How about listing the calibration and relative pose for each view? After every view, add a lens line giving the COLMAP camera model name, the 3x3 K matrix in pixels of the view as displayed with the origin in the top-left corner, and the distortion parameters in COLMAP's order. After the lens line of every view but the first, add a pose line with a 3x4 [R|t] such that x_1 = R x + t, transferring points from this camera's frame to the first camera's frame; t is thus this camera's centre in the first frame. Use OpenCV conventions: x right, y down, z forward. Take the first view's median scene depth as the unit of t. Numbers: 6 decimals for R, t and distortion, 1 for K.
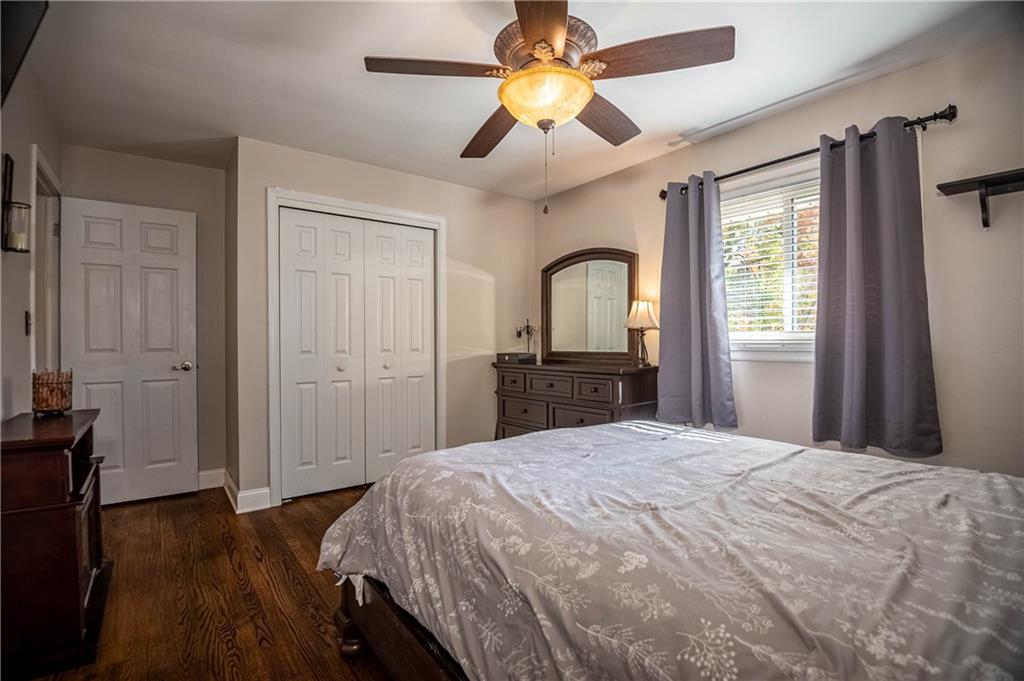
lens RADIAL K [[480.9, 0, 512.0], [0, 480.9, 340.5], [0, 0, 1]] dist [-0.001929, -0.000427]
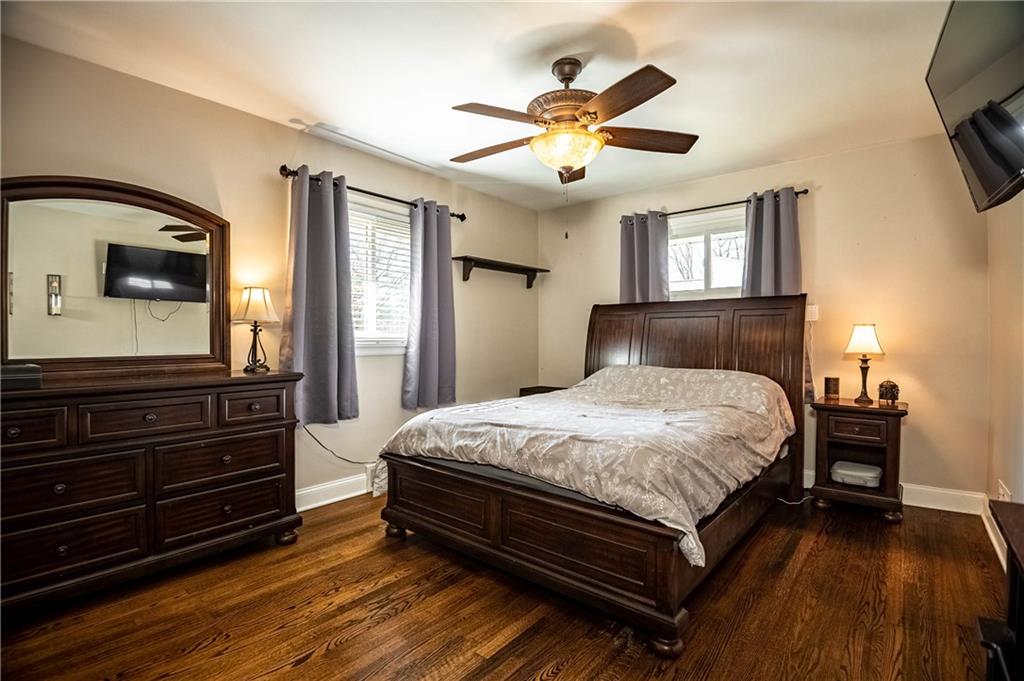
lens RADIAL K [[480.9, 0, 512.0], [0, 480.9, 340.5], [0, 0, 1]] dist [-0.001929, -0.000427]
pose [[-0.206945, -0.001980, 0.978351, -0.746847], [-0.002920, 0.999995, 0.001406, 0.002789], [-0.978348, -0.002566, -0.206950, 0.923631]]
